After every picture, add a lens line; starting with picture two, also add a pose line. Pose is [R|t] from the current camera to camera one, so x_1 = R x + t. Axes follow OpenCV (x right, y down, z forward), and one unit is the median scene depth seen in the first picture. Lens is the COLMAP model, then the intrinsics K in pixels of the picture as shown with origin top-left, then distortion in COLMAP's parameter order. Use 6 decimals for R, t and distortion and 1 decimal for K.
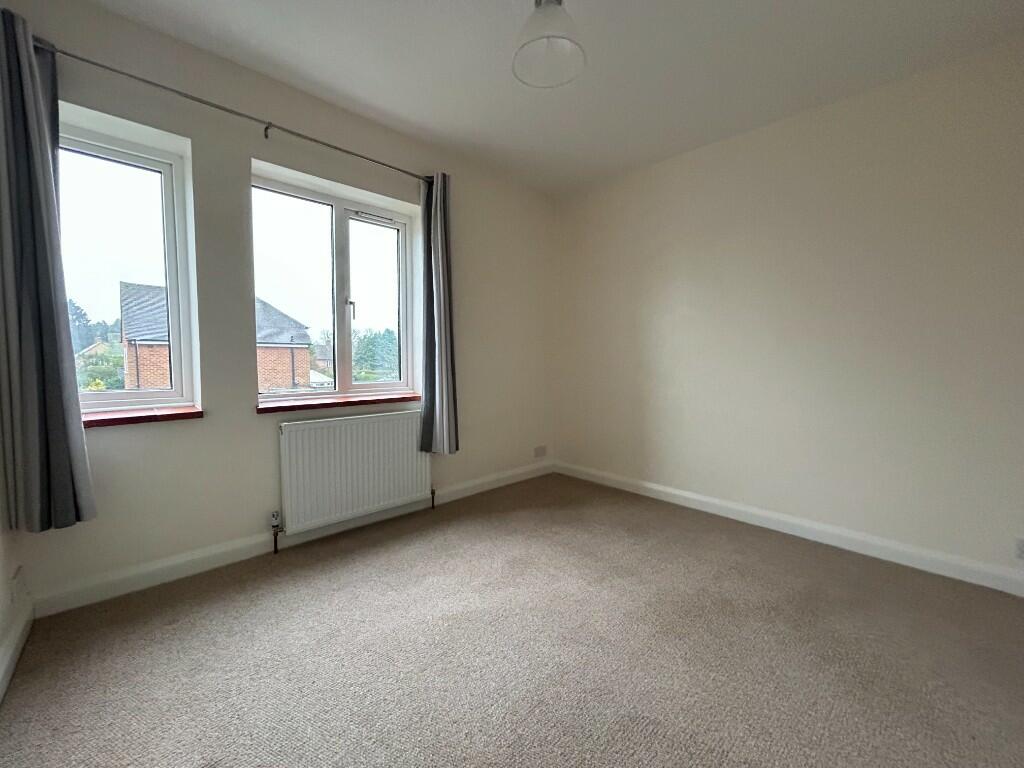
lens RADIAL K [[411.3, 0, 511.5], [0, 411.3, 381.6], [0, 0, 1]] dist [0.000703, 0.000134]
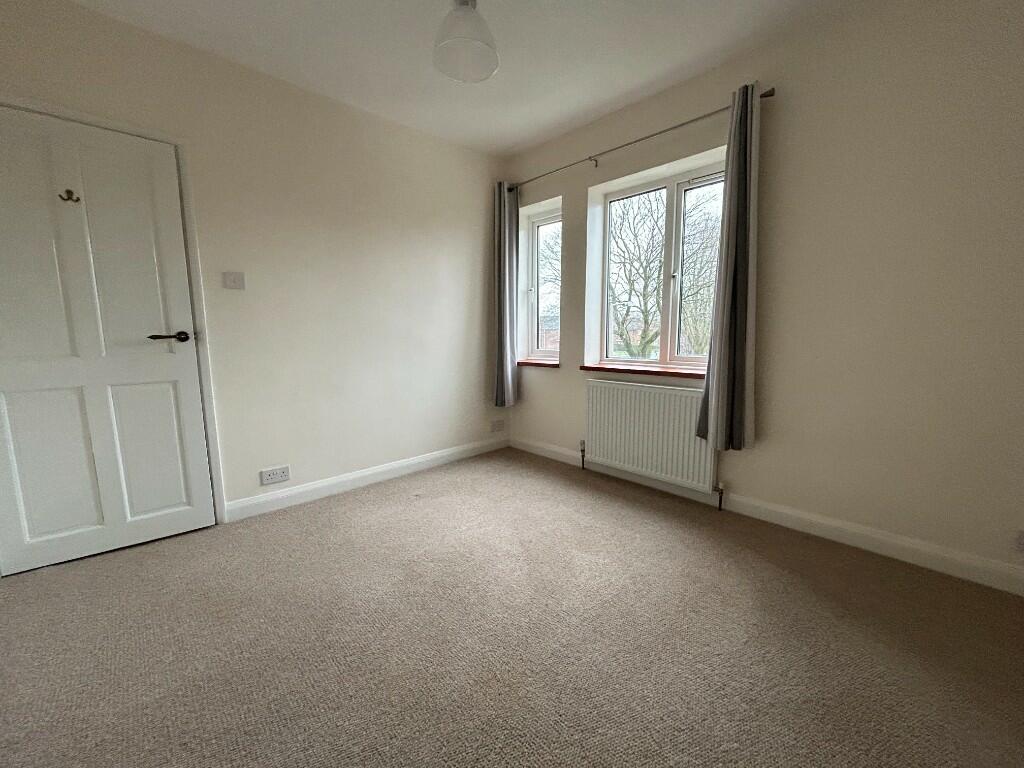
lens RADIAL K [[412.3, 0, 510.6], [0, 412.3, 385.5], [0, 0, 1]] dist [-0.000928, -0.000041]
pose [[0.003801, 0.134370, -0.990924, 0.790336], [-0.050233, 0.989706, 0.134012, -0.048936], [0.998730, 0.049268, 0.010512, 0.704688]]
